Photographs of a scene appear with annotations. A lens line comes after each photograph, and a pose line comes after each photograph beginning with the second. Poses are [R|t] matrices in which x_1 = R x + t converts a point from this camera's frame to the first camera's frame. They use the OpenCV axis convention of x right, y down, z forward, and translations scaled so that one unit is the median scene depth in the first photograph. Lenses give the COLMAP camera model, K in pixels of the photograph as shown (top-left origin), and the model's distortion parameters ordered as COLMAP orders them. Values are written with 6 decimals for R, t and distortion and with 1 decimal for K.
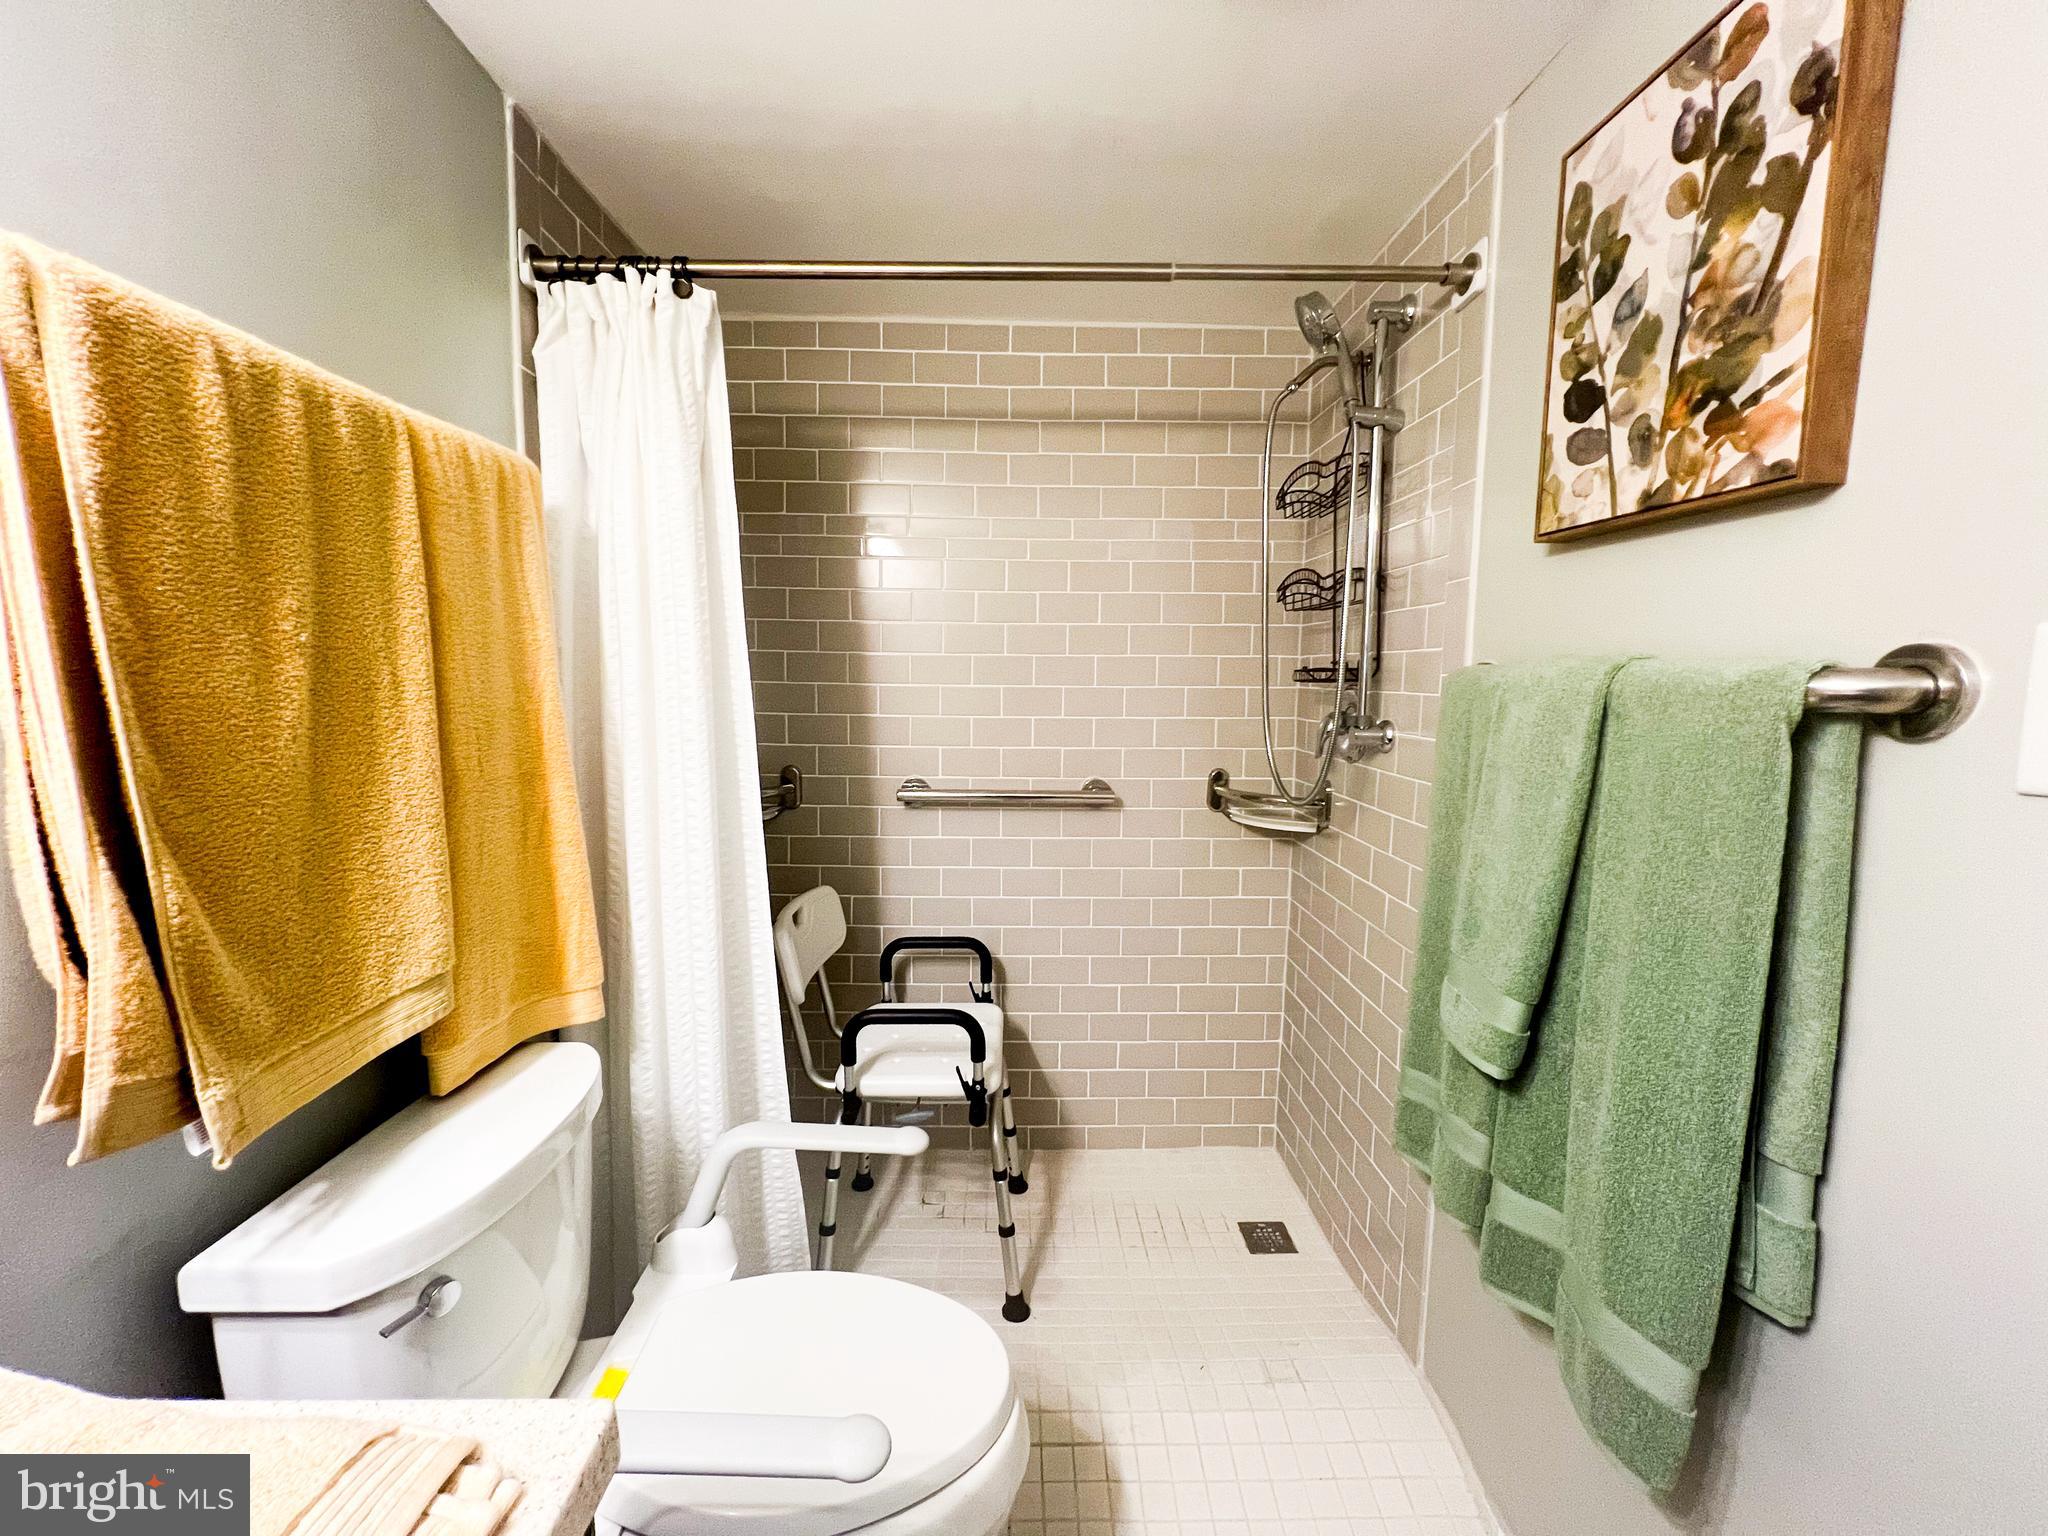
lens RADIAL K [[819.7, 0, 998.0], [0, 819.7, 759.8], [0, 0, 1]] dist [-0.000332, 0.000627]
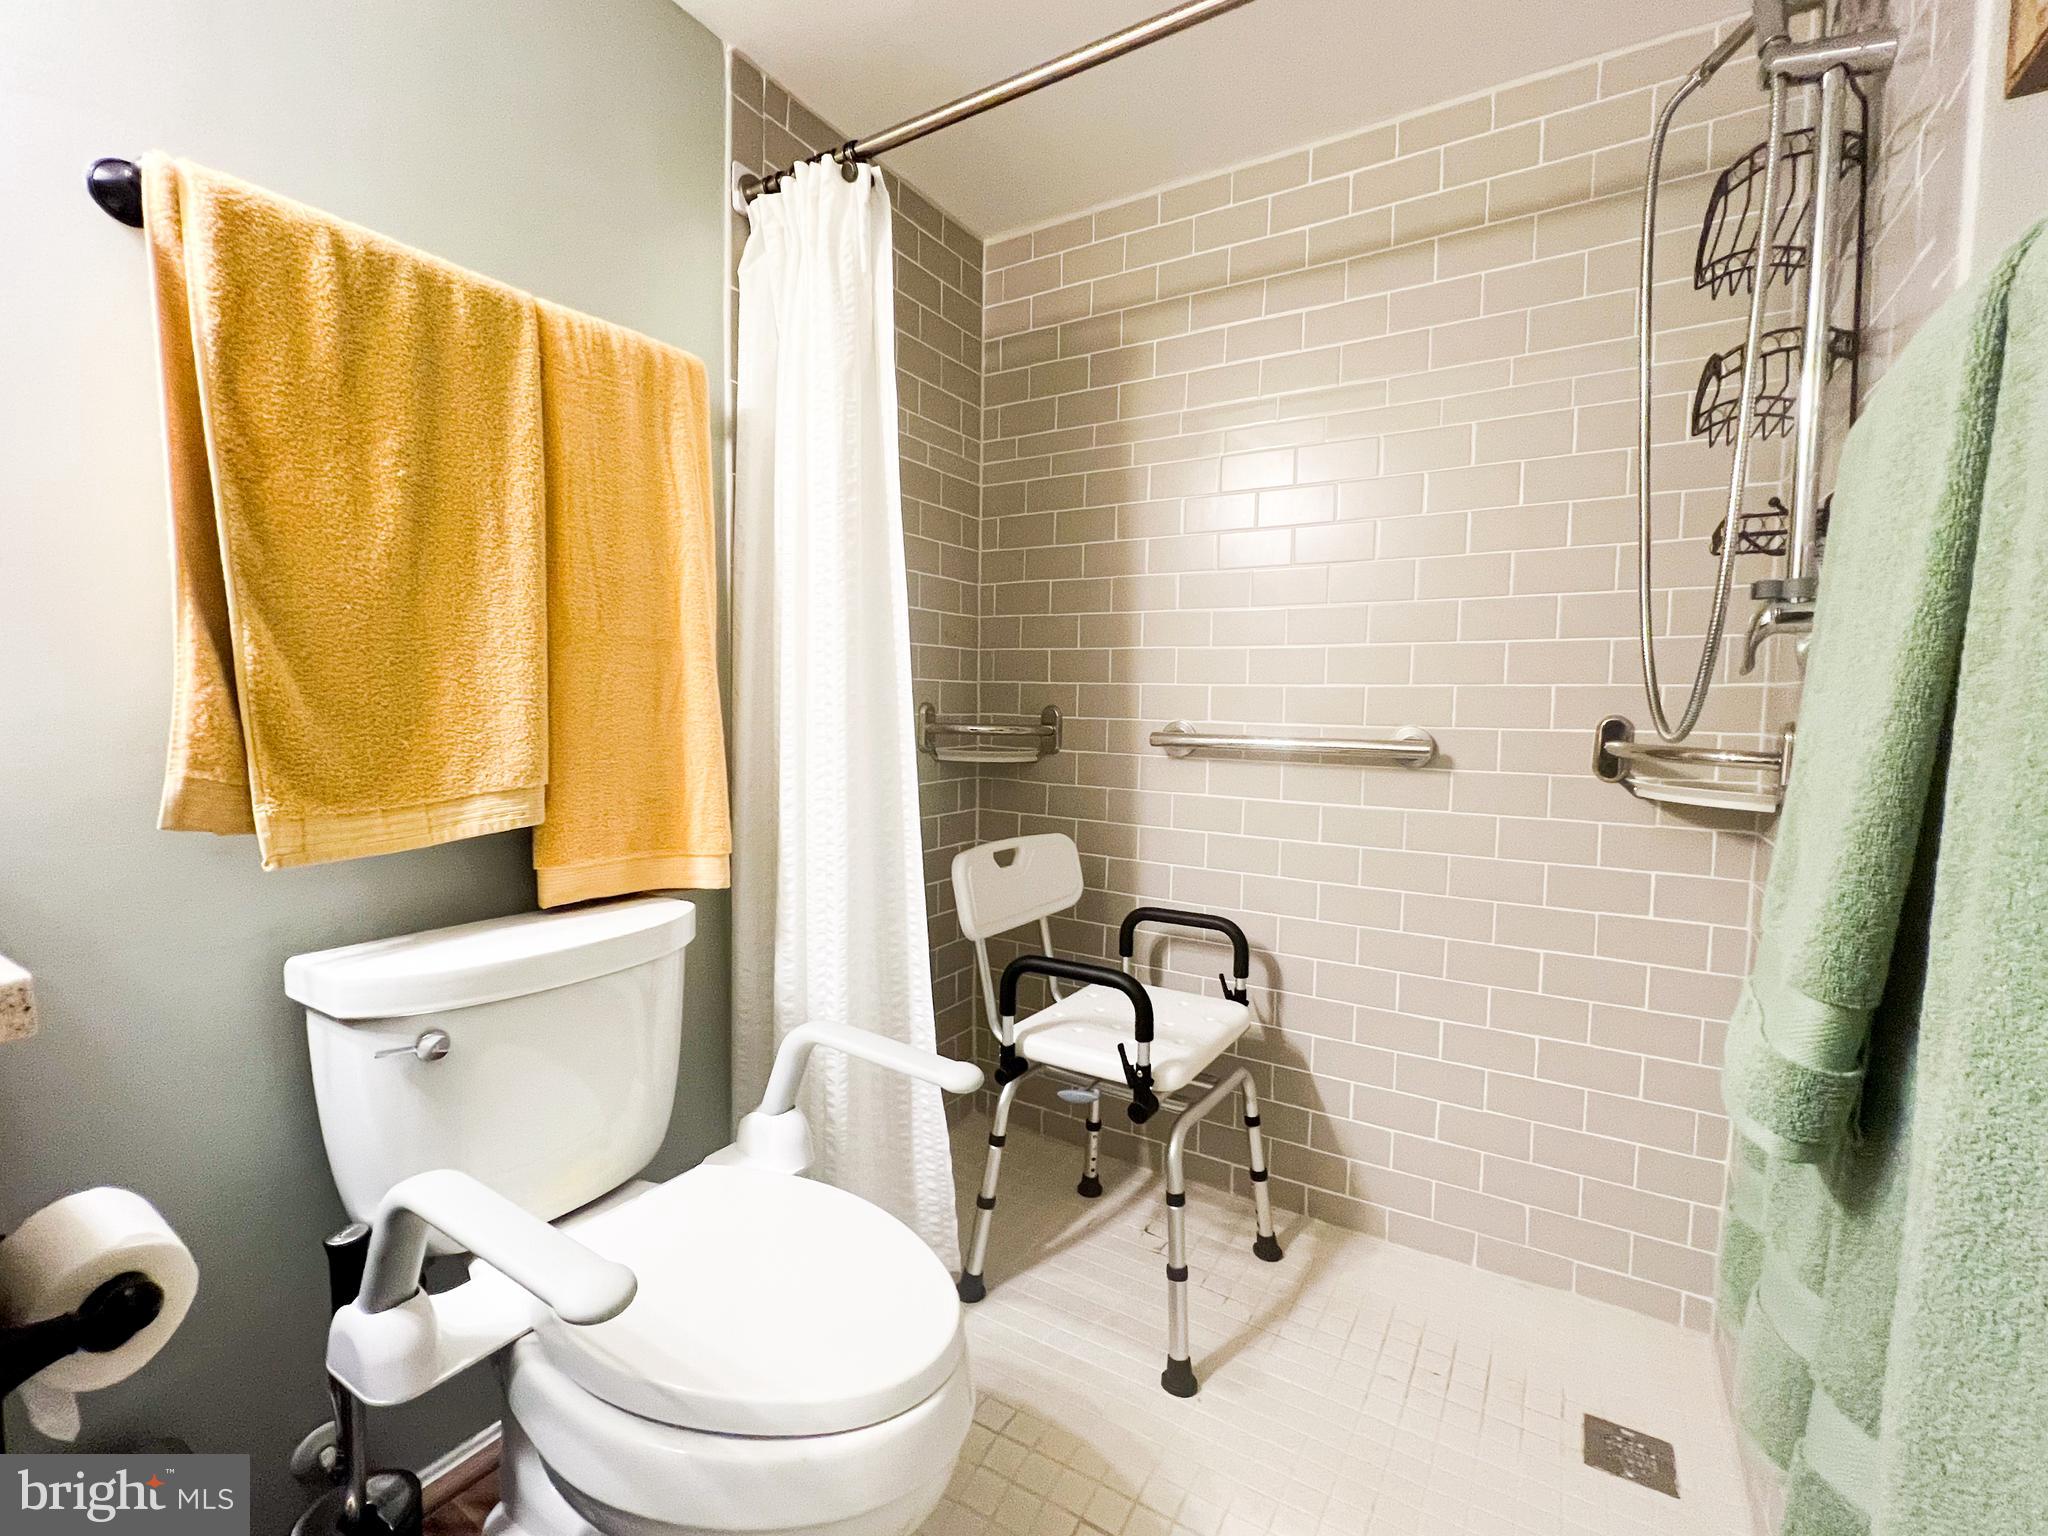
lens RADIAL K [[891.8, 0, 1026.6], [0, 891.8, 766.0], [0, 0, 1]] dist [-0.001300, 0.000858]
pose [[0.847397, 0.042109, -0.529287, 0.414365], [-0.062769, 0.997805, -0.021110, 0.159464], [0.527236, 0.051112, 0.848180, 0.241322]]
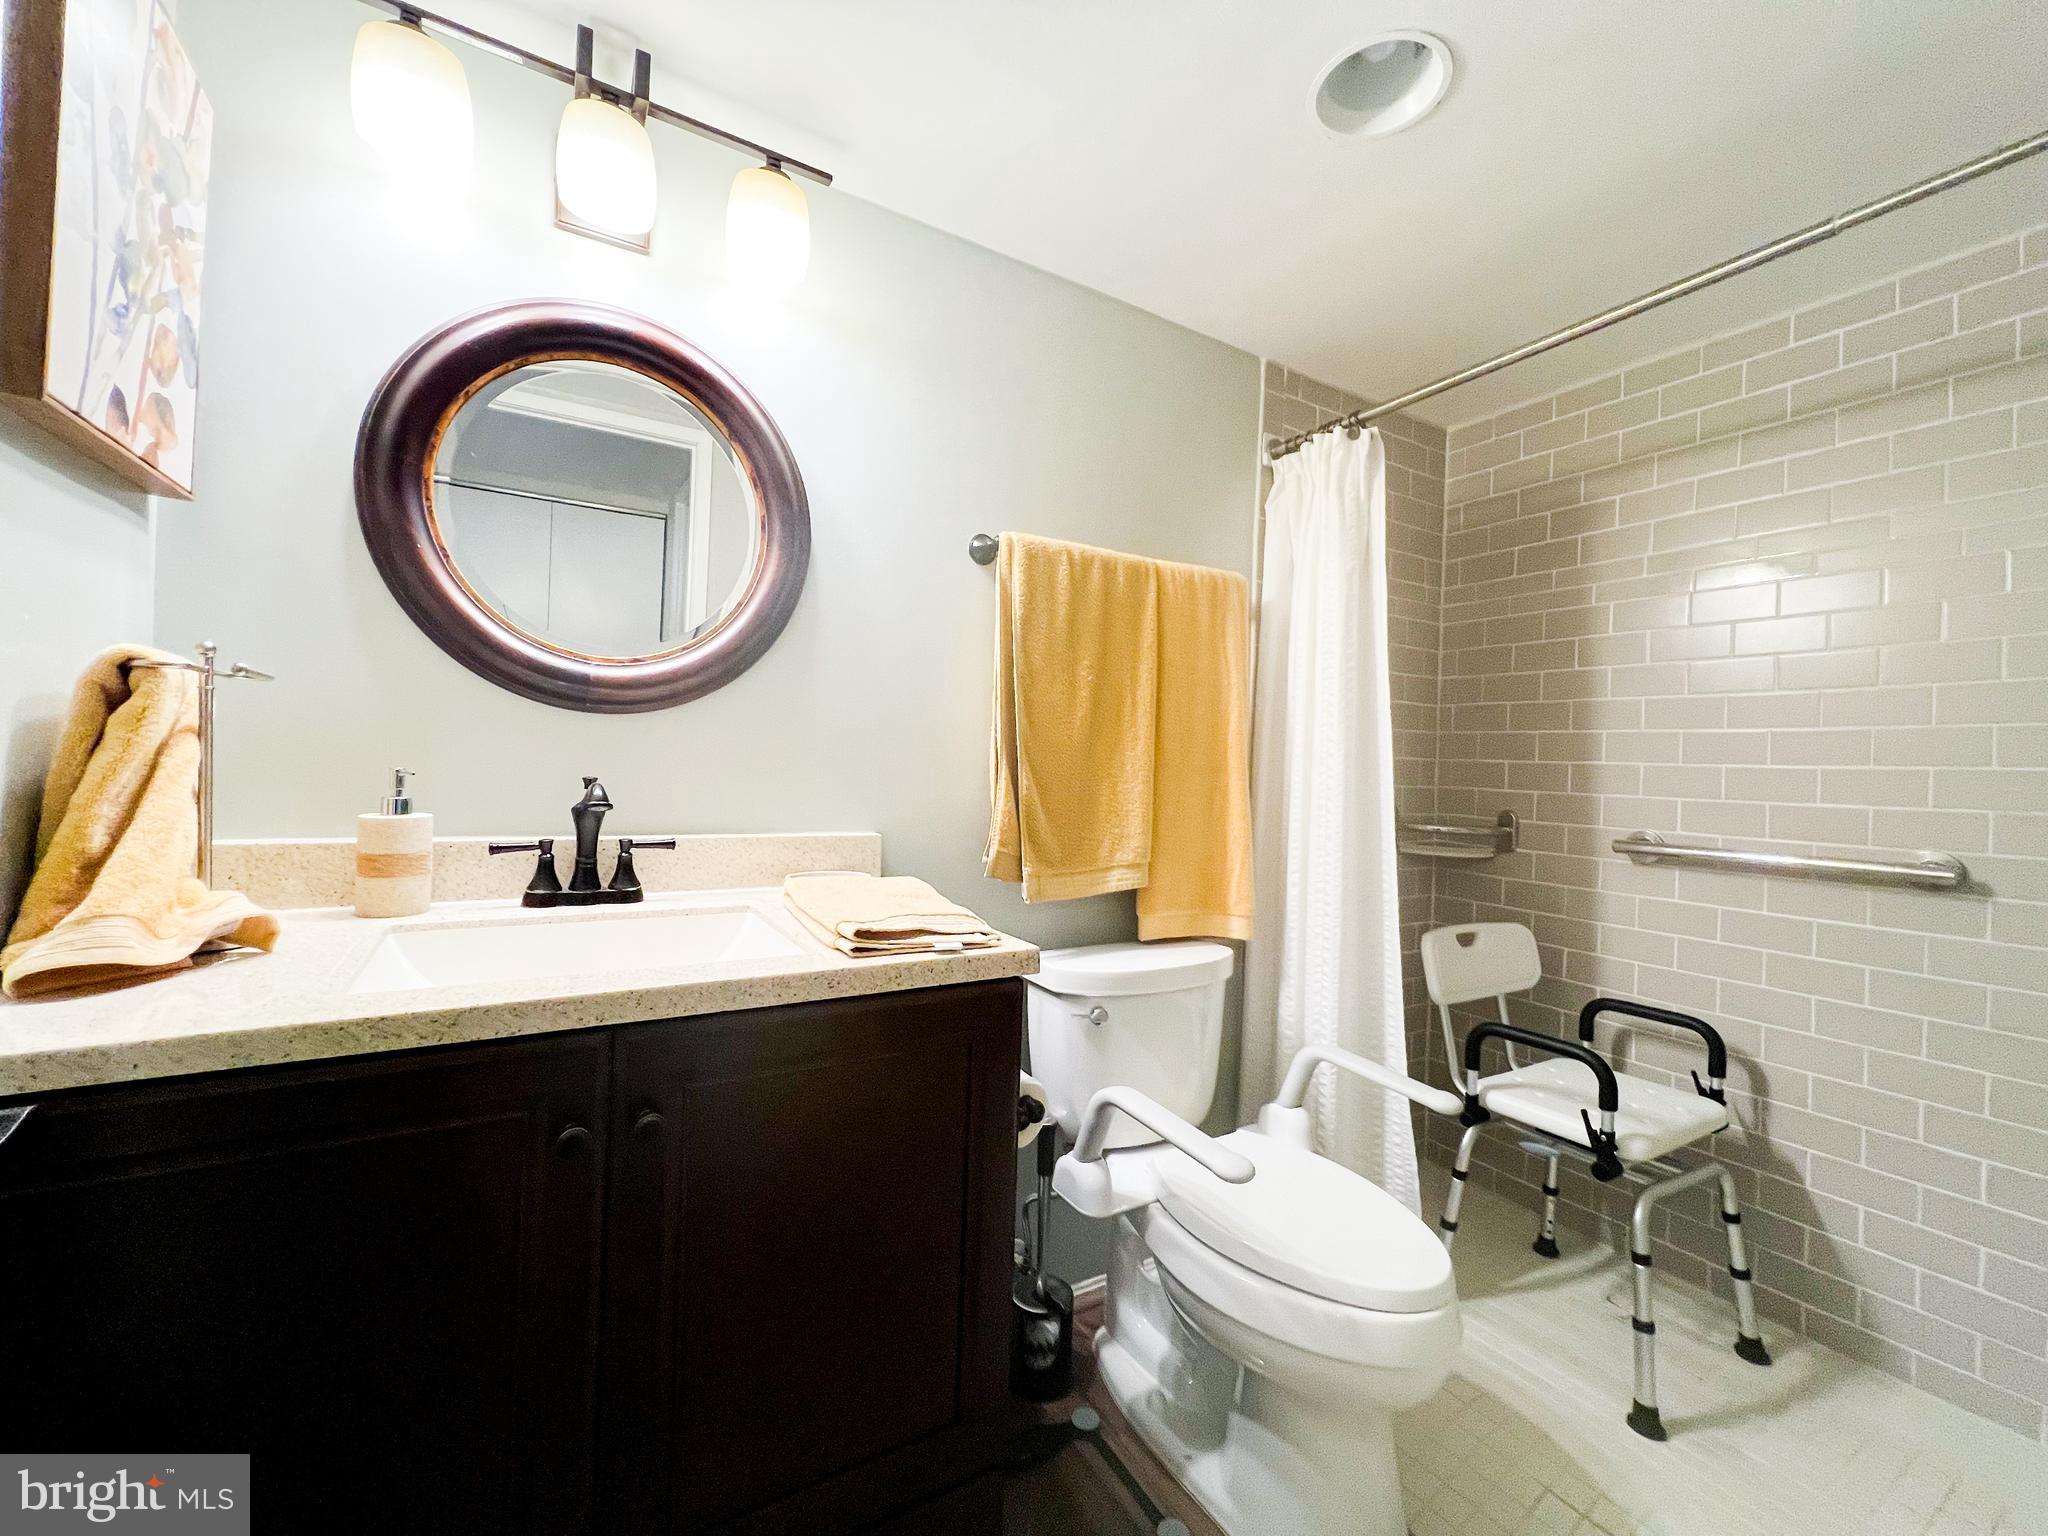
lens RADIAL K [[825.9, 0, 1022.2], [0, 825.9, 766.7], [0, 0, 1]] dist [-0.003914, 0.001792]
pose [[0.507932, 0.008813, -0.861352, 0.562203], [-0.113984, 0.991842, -0.057067, 0.136835], [0.853822, 0.127167, 0.504793, -0.122485]]
